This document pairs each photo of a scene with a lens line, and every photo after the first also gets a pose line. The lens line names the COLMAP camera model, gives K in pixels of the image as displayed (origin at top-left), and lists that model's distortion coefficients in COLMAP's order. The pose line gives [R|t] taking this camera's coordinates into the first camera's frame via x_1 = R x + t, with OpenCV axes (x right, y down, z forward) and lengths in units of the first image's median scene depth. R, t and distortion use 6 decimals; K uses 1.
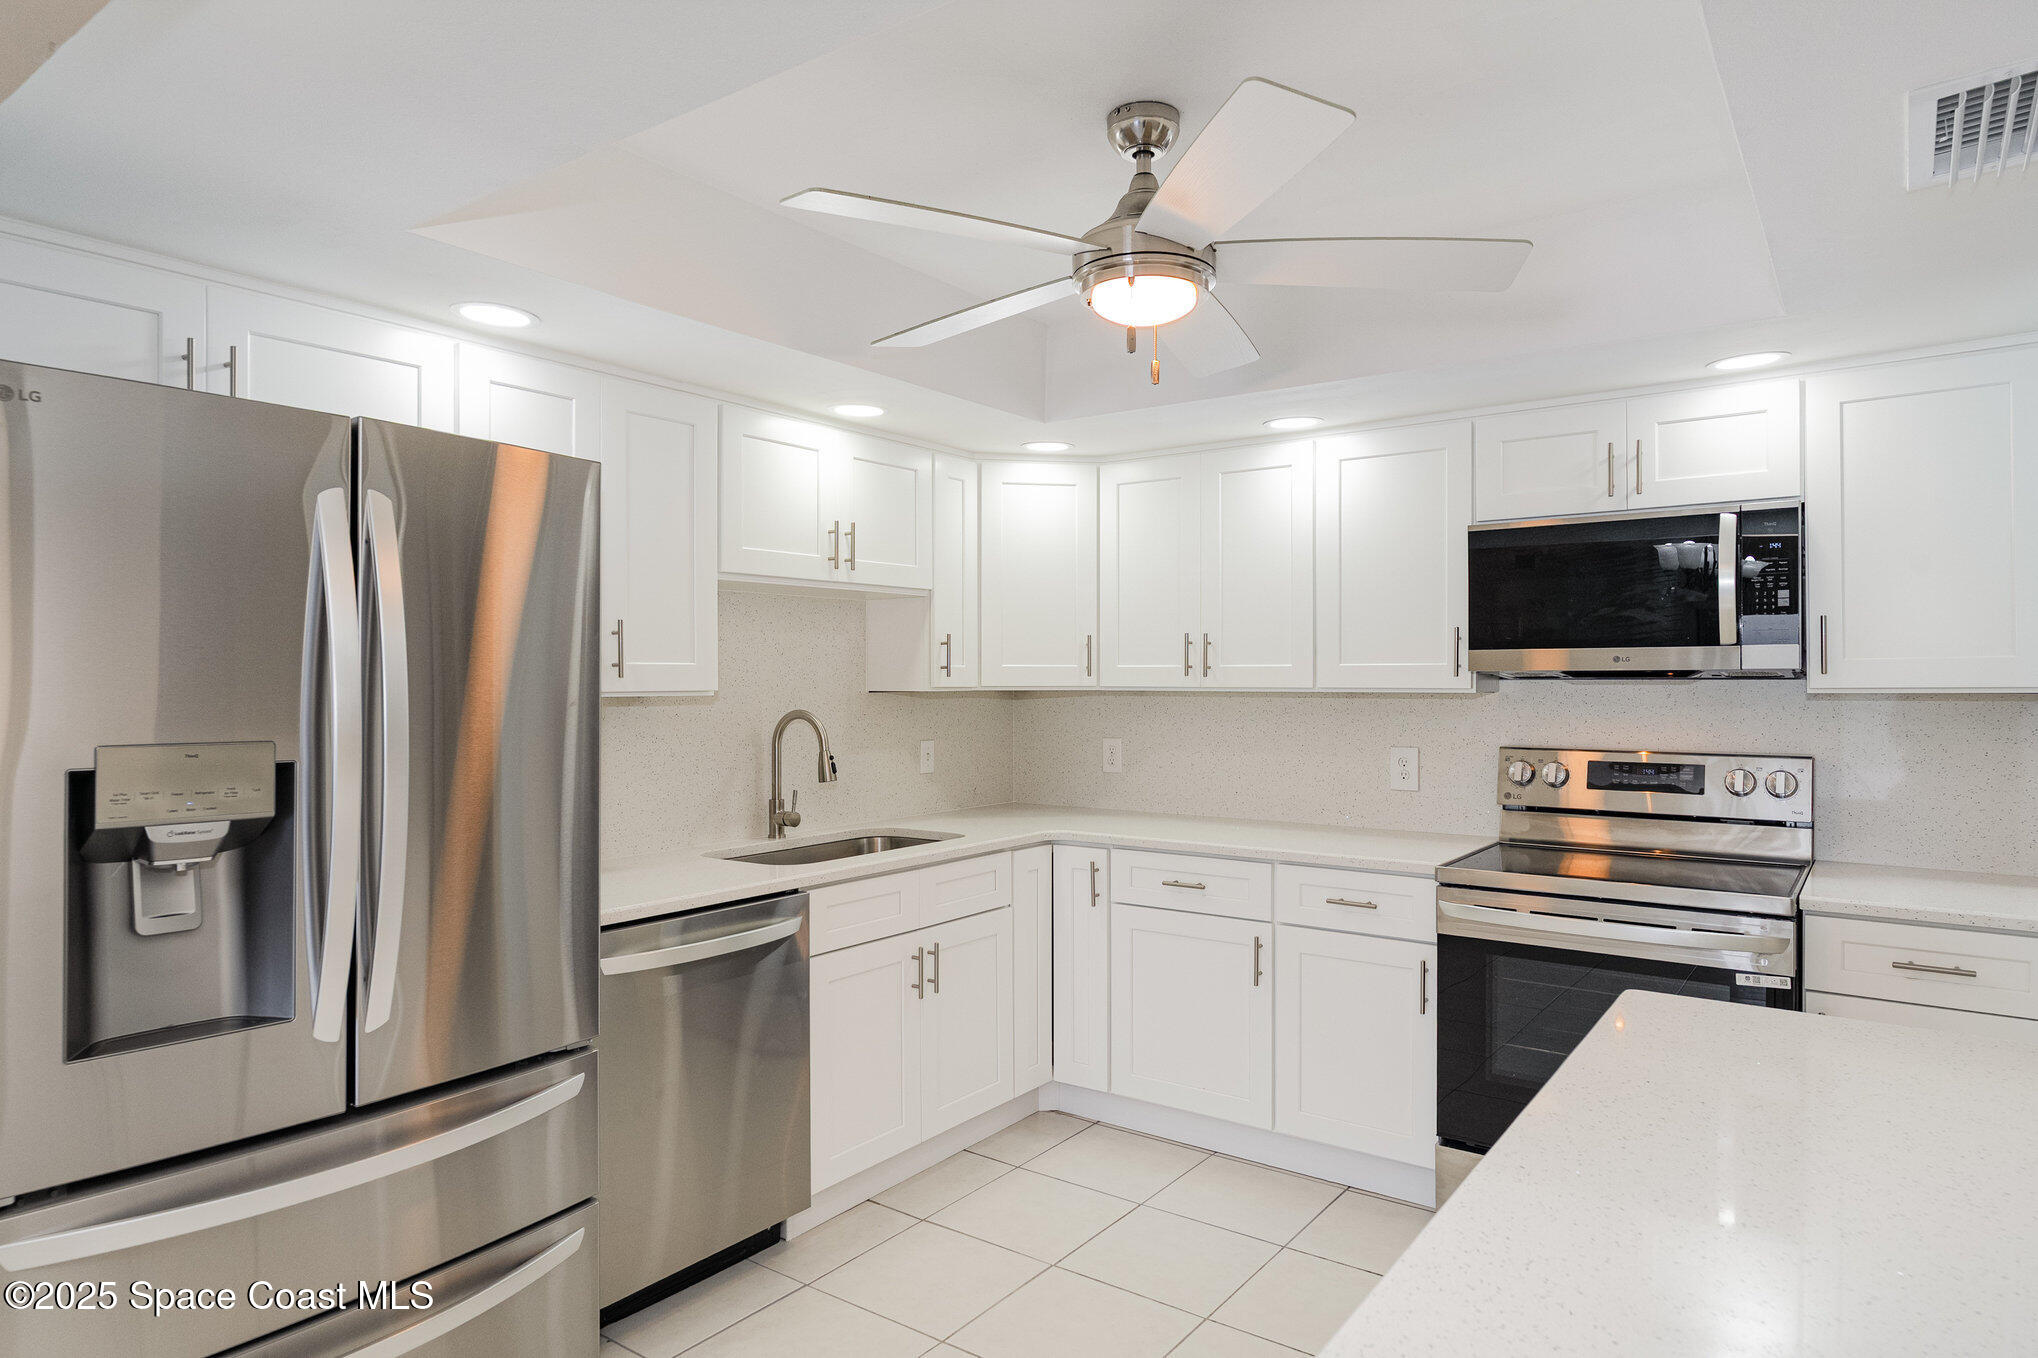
lens RADIAL K [[1182.7, 0, 1034.6], [0, 1182.7, 685.3], [0, 0, 1]] dist [-0.009608, 0.003344]
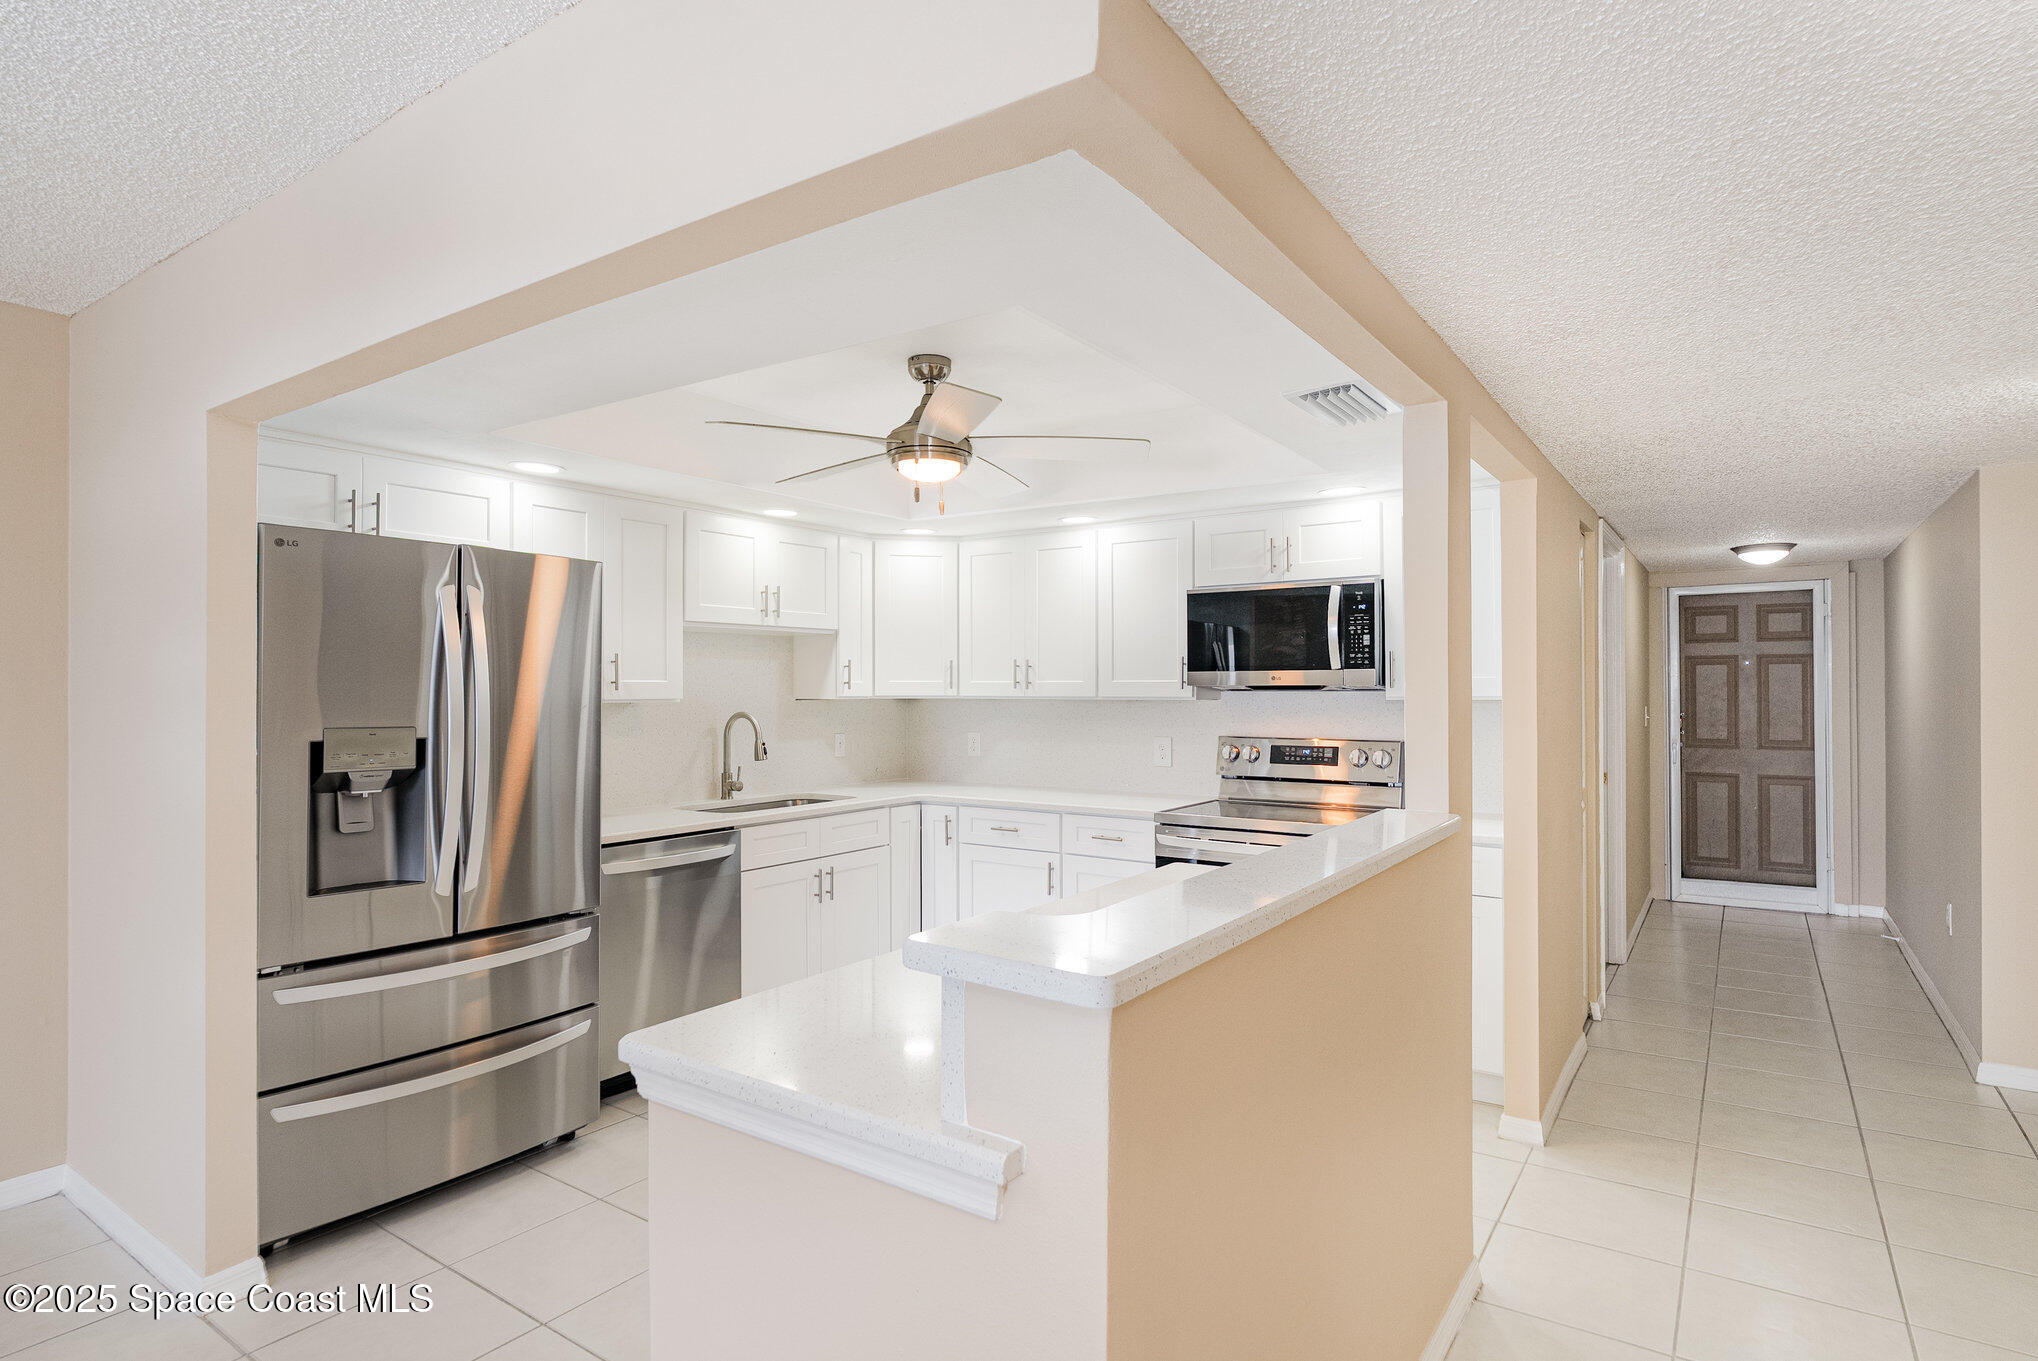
lens RADIAL K [[1043.2, 0, 1037.8], [0, 1043.2, 681.4], [0, 0, 1]] dist [0.005381, -0.001107]
pose [[0.999453, -0.000242, 0.033075, 0.136784], [0.000641, 0.999927, -0.012065, -0.001383], [-0.033070, 0.012079, 0.999380, -0.340229]]
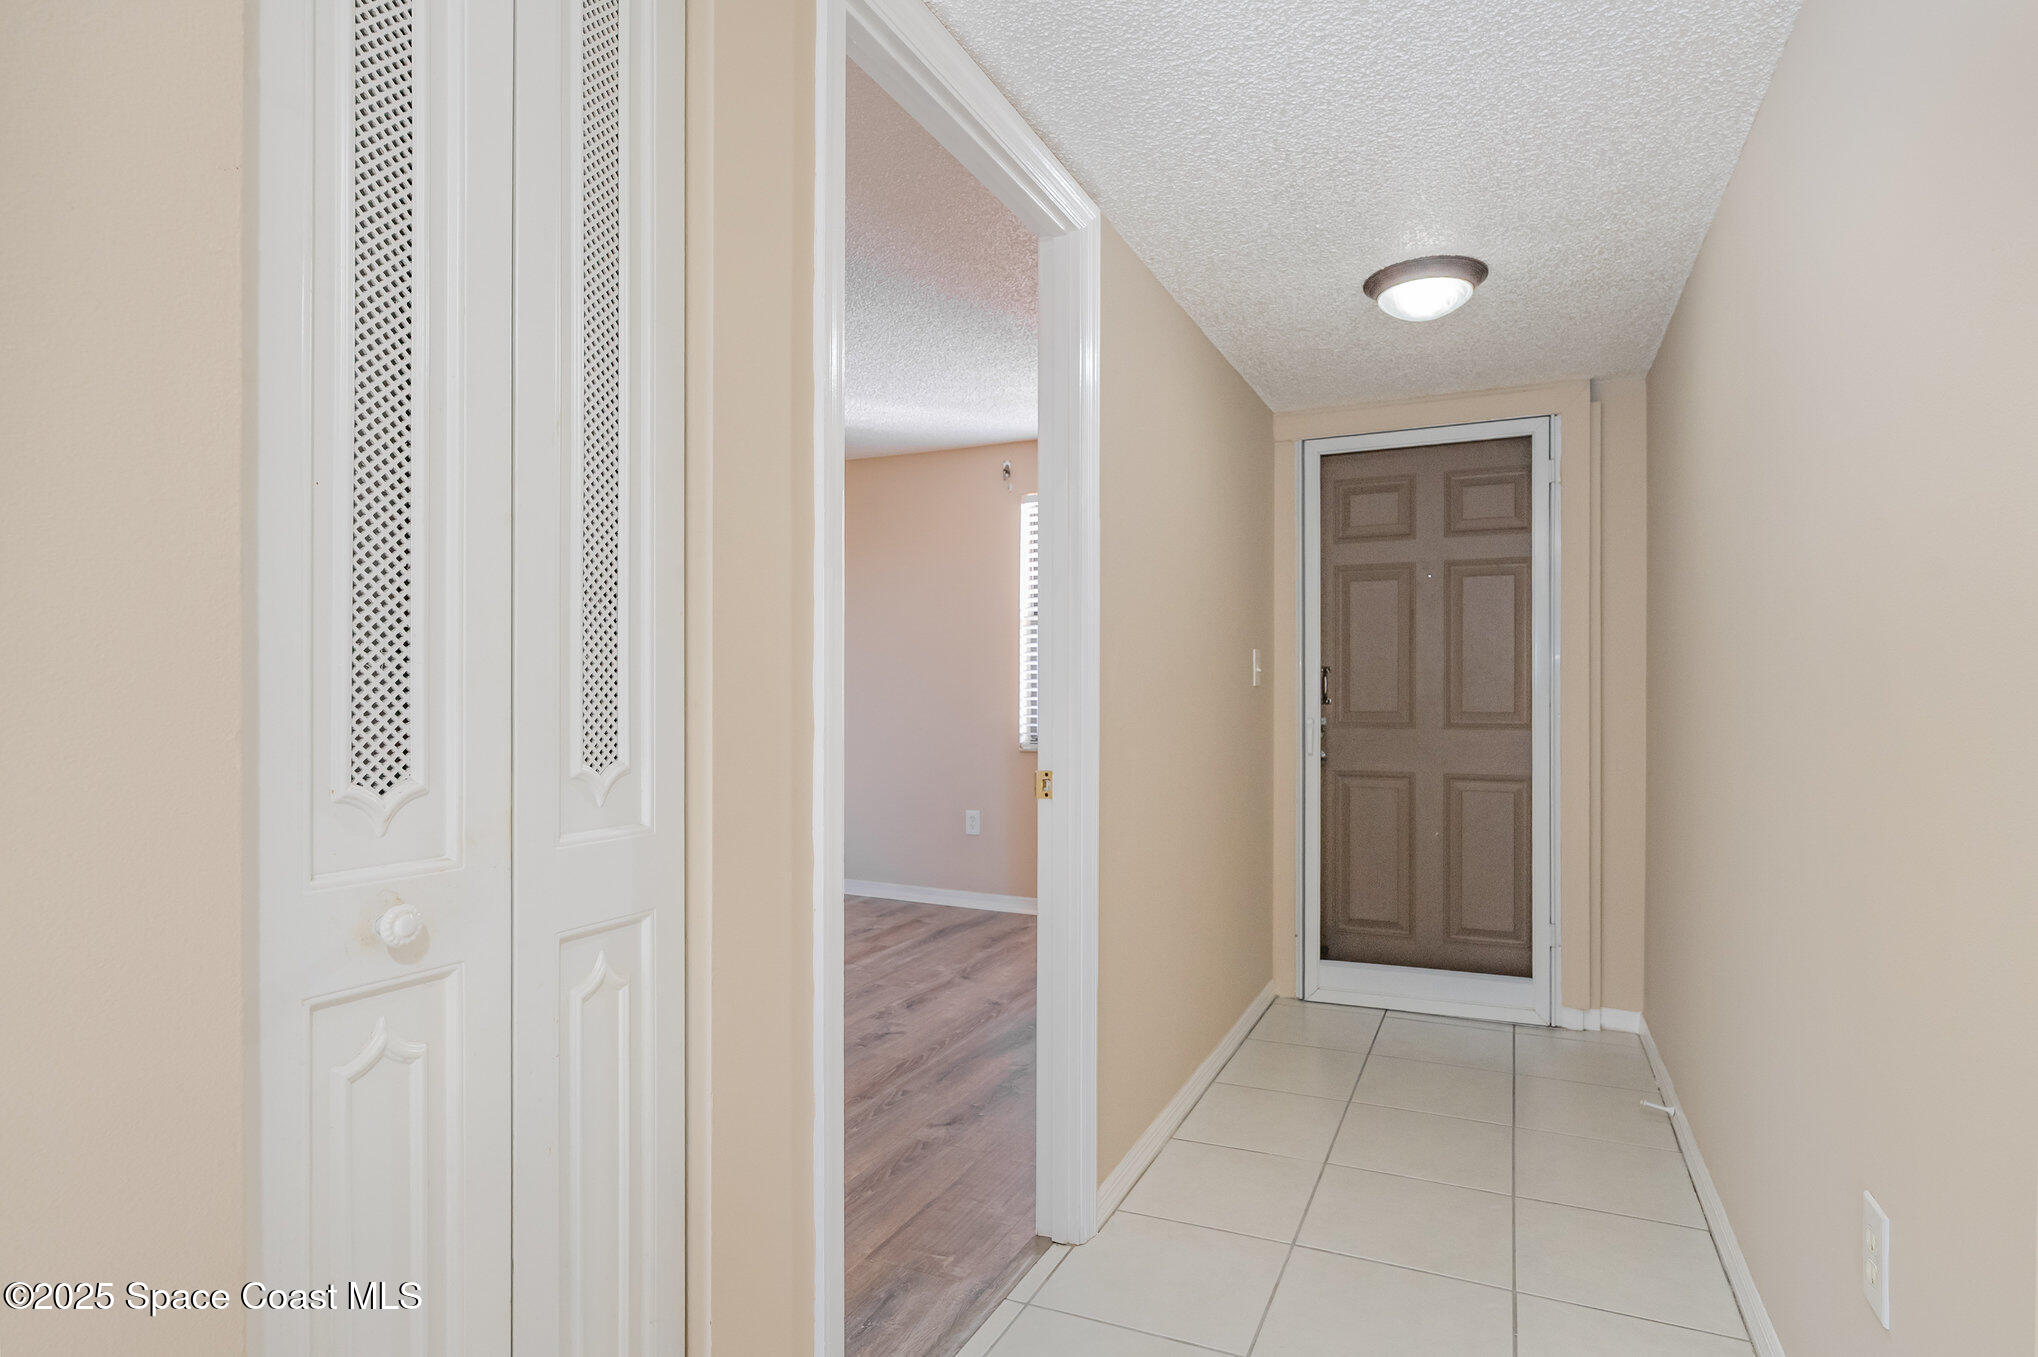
lens RADIAL K [[1043.2, 0, 1051.7], [0, 1043.2, 688.4], [0, 0, 1]] dist [0.005381, -0.001107]
pose [[0.975613, -0.000976, 0.219494, 0.972247], [0.000508, 0.999997, 0.002186, 0.063381], [-0.219495, -0.002021, 0.975611, 0.672586]]
